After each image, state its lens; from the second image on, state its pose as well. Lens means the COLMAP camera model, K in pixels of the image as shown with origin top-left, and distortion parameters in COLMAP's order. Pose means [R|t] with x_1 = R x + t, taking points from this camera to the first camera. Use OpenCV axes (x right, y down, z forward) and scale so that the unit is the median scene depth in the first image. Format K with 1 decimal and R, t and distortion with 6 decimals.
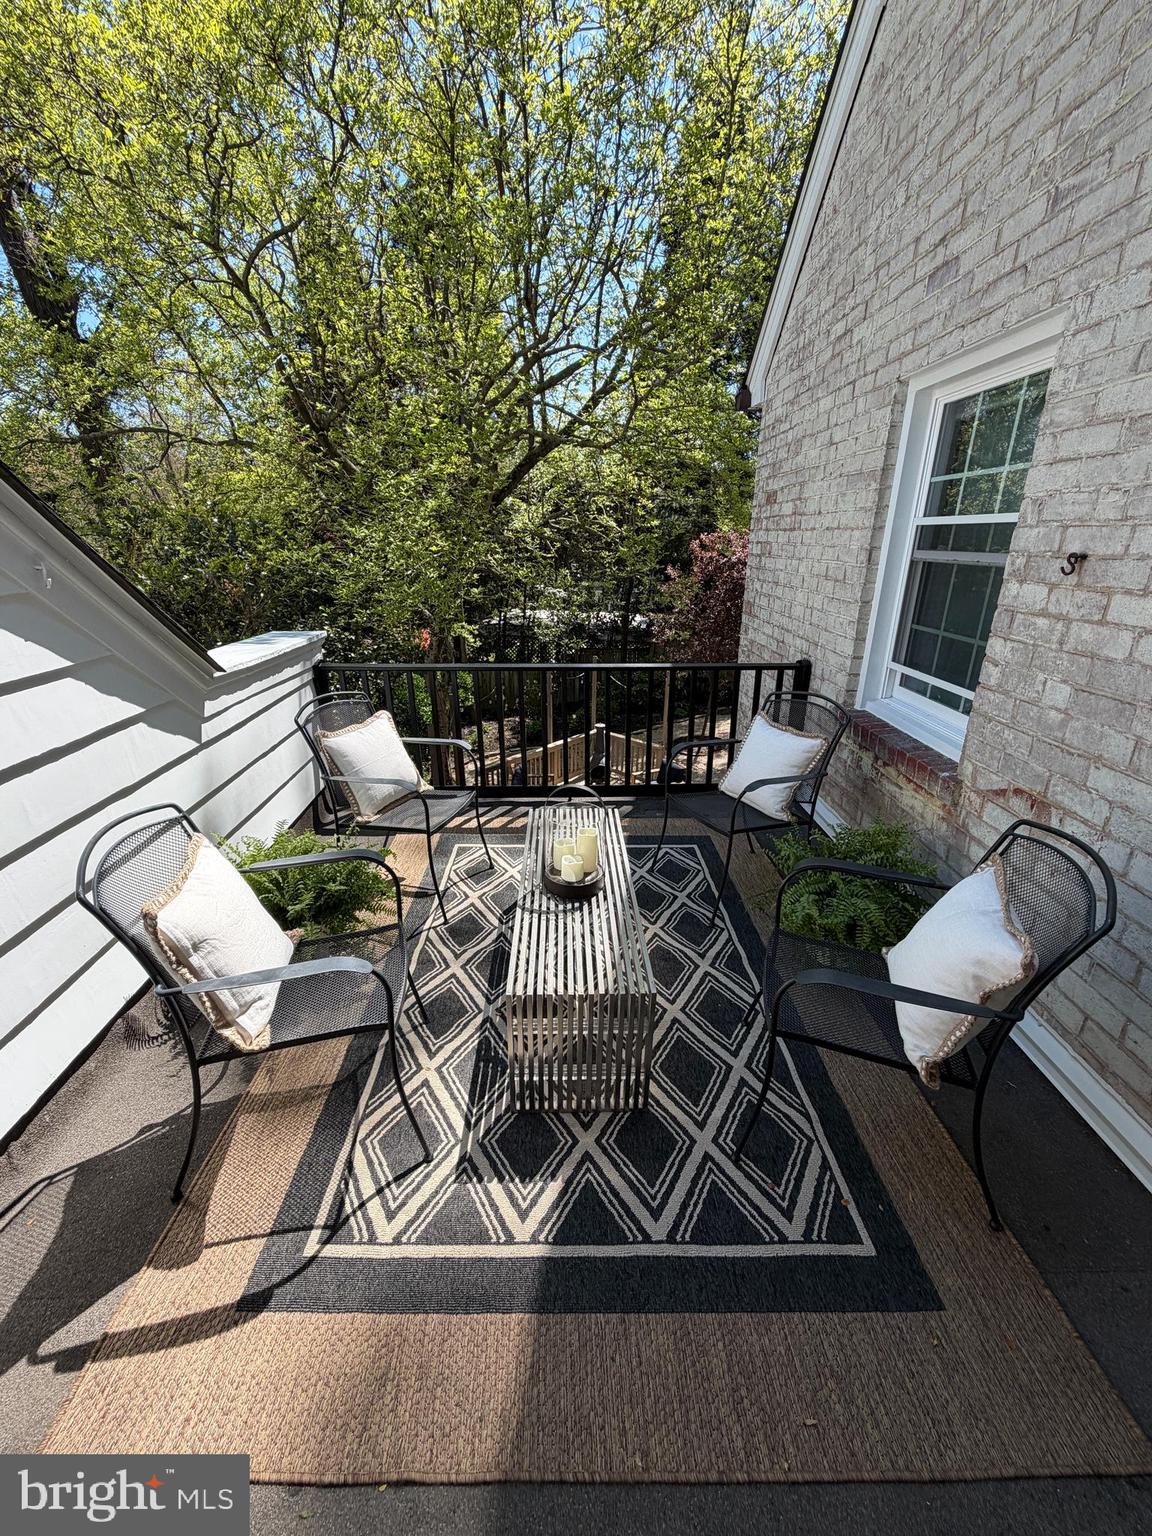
lens RADIAL K [[620.4, 0, 570.7], [0, 620.4, 769.2], [0, 0, 1]] dist [0.000668, 0.000080]
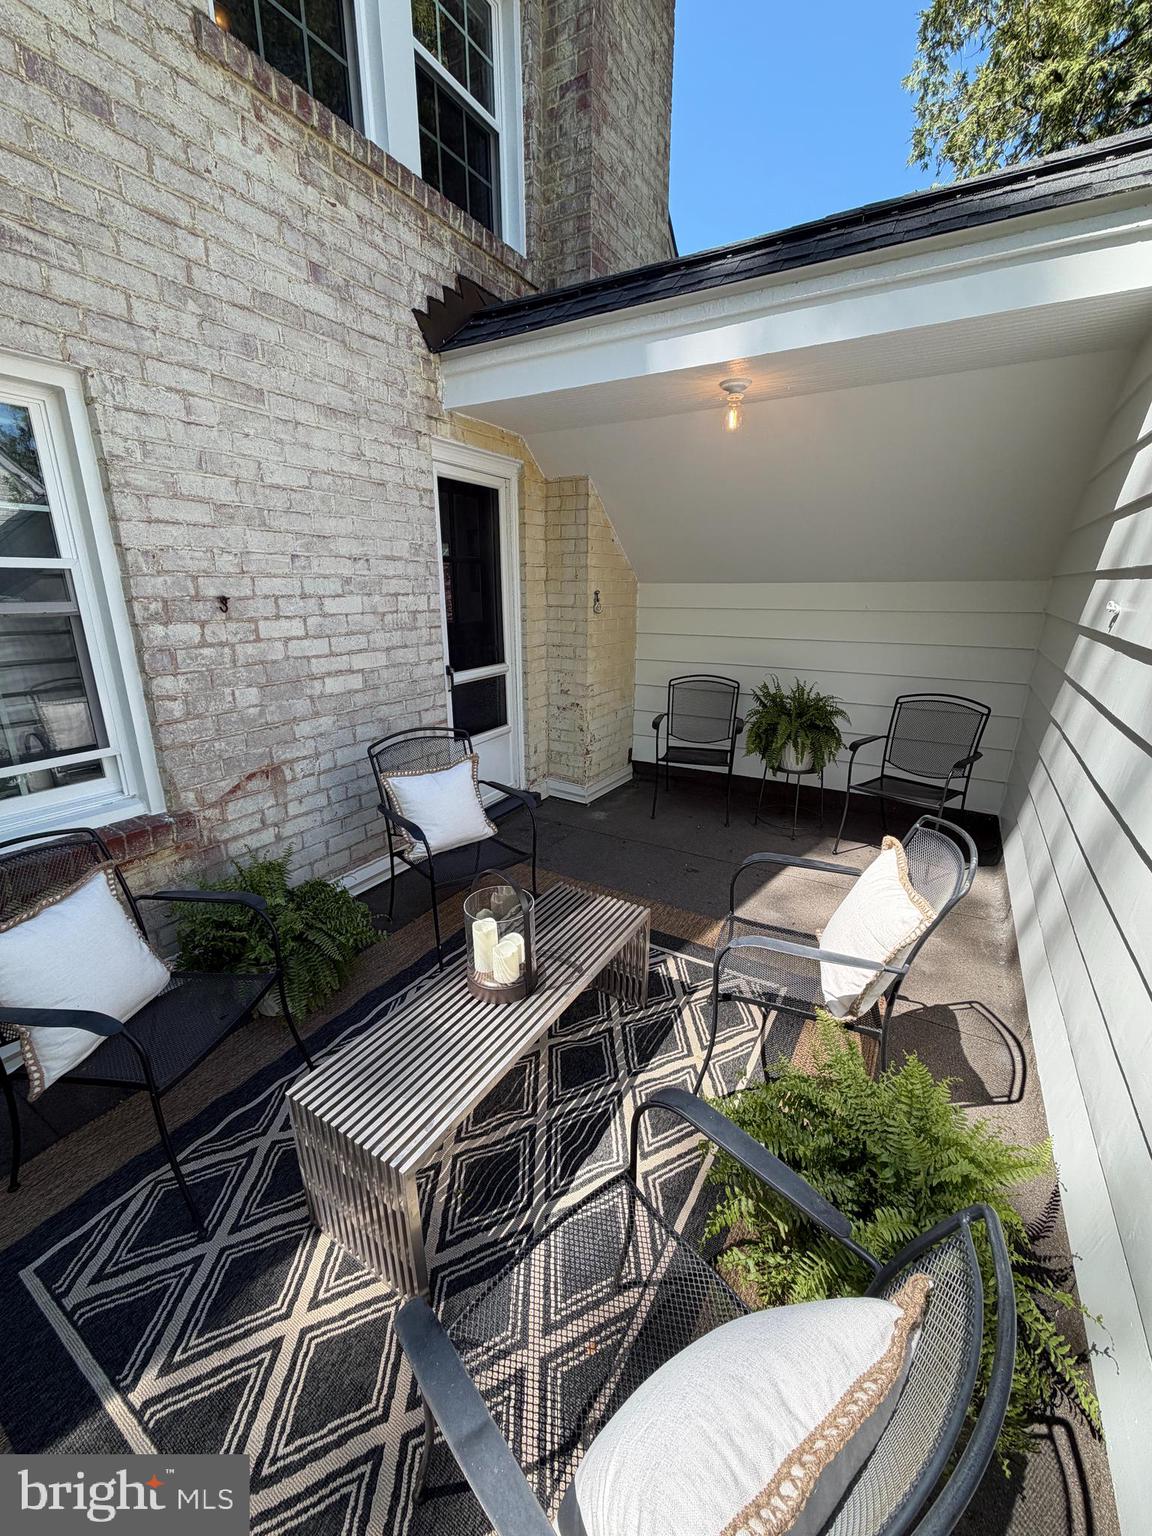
lens RADIAL K [[620.4, 0, 576.8], [0, 620.4, 769.0], [0, 0, 1]] dist [0.000668, 0.000080]
pose [[-0.854882, -0.155352, 0.495018, -0.568136], [0.176209, 0.810464, 0.558658, -0.659633], [-0.487983, 0.564813, -0.665476, 1.728833]]
